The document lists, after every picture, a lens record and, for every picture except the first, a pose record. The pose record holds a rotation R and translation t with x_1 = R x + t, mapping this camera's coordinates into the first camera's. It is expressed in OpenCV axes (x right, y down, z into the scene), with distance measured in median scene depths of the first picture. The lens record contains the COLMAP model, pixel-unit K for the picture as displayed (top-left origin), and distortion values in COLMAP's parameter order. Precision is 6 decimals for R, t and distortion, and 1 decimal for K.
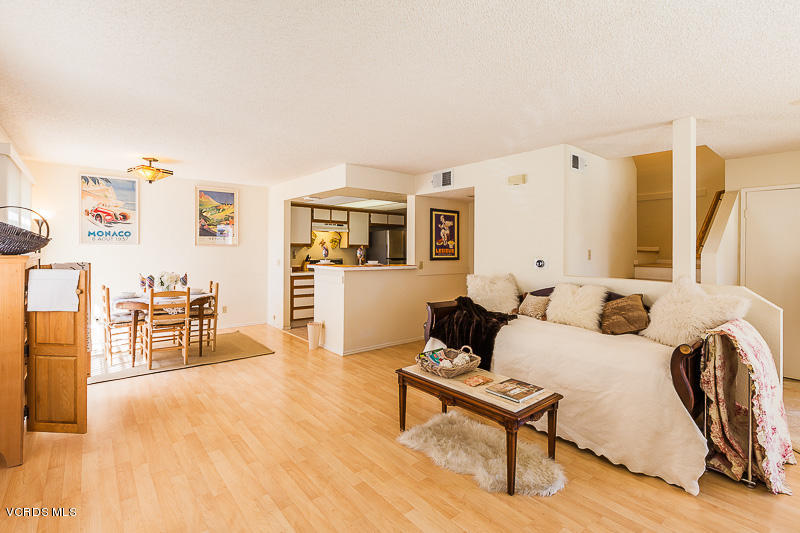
lens RADIAL K [[362.3, 0, 402.7], [0, 362.3, 249.3], [0, 0, 1]] dist [0.003362, -0.001126]
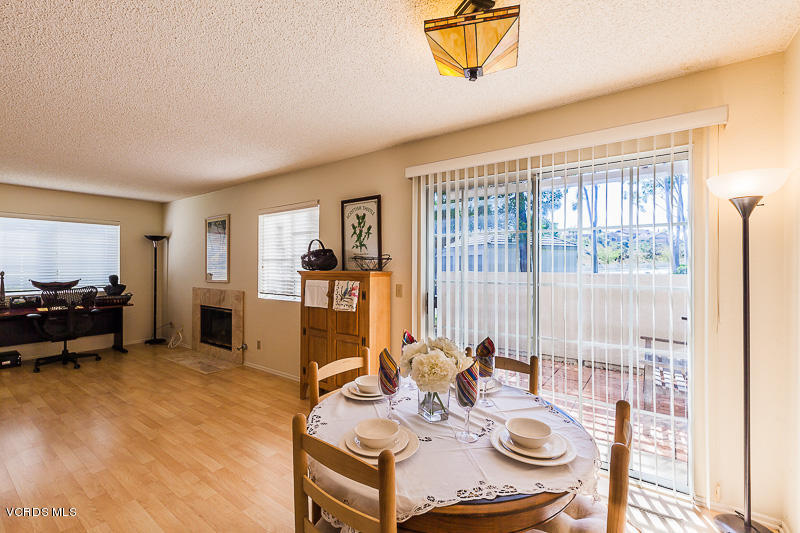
lens RADIAL K [[362.3, 0, 400.1], [0, 362.3, 260.4], [0, 0, 1]] dist [0.003362, -0.001126]
pose [[-0.977611, -0.009473, -0.210205, -0.474098], [-0.007556, 0.999922, -0.009918, -0.006825], [0.210283, -0.008107, -0.977607, 1.117160]]
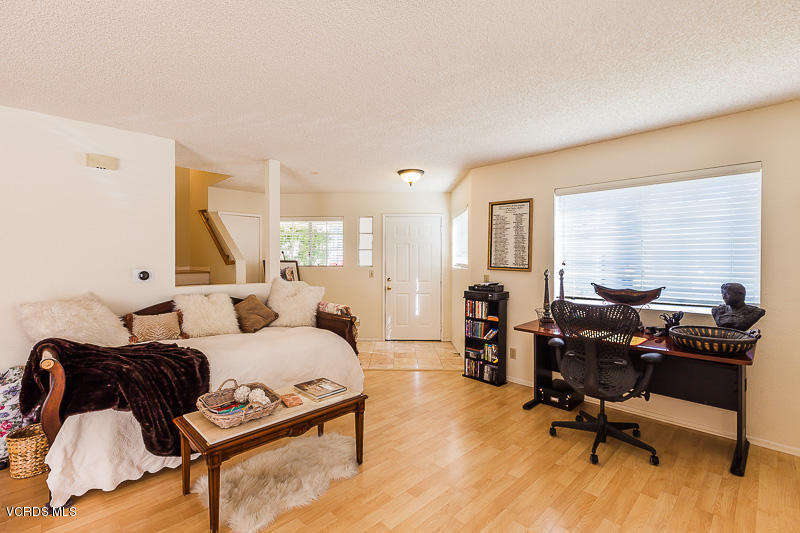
lens RADIAL K [[362.3, 0, 376.8], [0, 362.3, 263.6], [0, 0, 1]] dist [0.003362, -0.001126]
pose [[-0.037776, -0.018933, 0.999107, -0.329321], [0.000056, 0.999820, 0.018949, -0.002630], [-0.999286, 0.000772, -0.037768, 0.367057]]
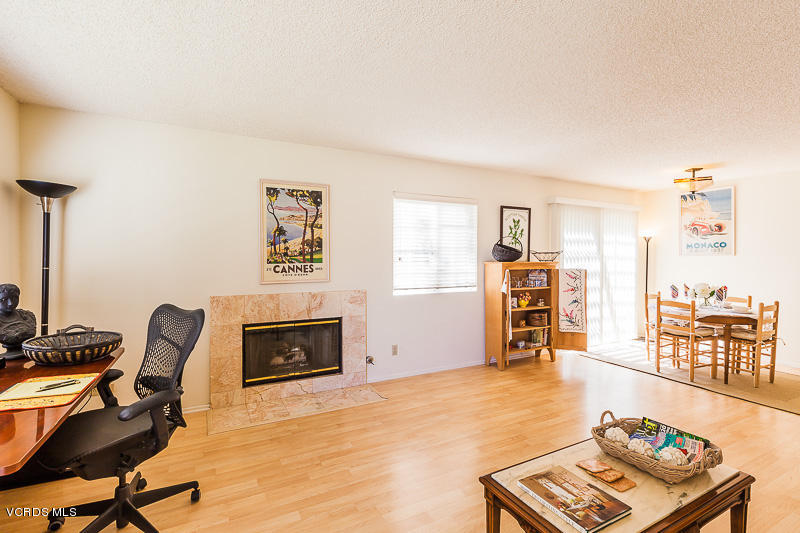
lens RADIAL K [[362.3, 0, 388.0], [0, 362.3, 263.3], [0, 0, 1]] dist [0.003362, -0.001126]
pose [[-0.239540, 0.006479, -0.970865, 0.398858], [-0.006628, 0.999944, 0.008309, 0.005138], [0.970864, 0.008426, -0.239484, 0.360202]]
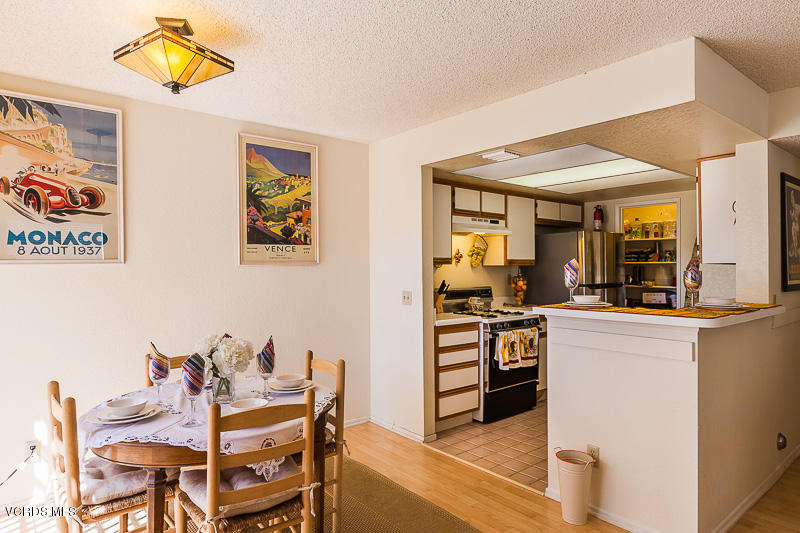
lens RADIAL K [[471.6, 0, 406.9], [0, 471.6, 268.4], [0, 0, 1]] dist [0.004194, -0.002778]
pose [[0.999851, -0.012453, -0.011920, -0.390829], [0.012470, 0.999921, 0.001362, -0.003664], [0.011902, -0.001510, 0.999928, 0.449592]]
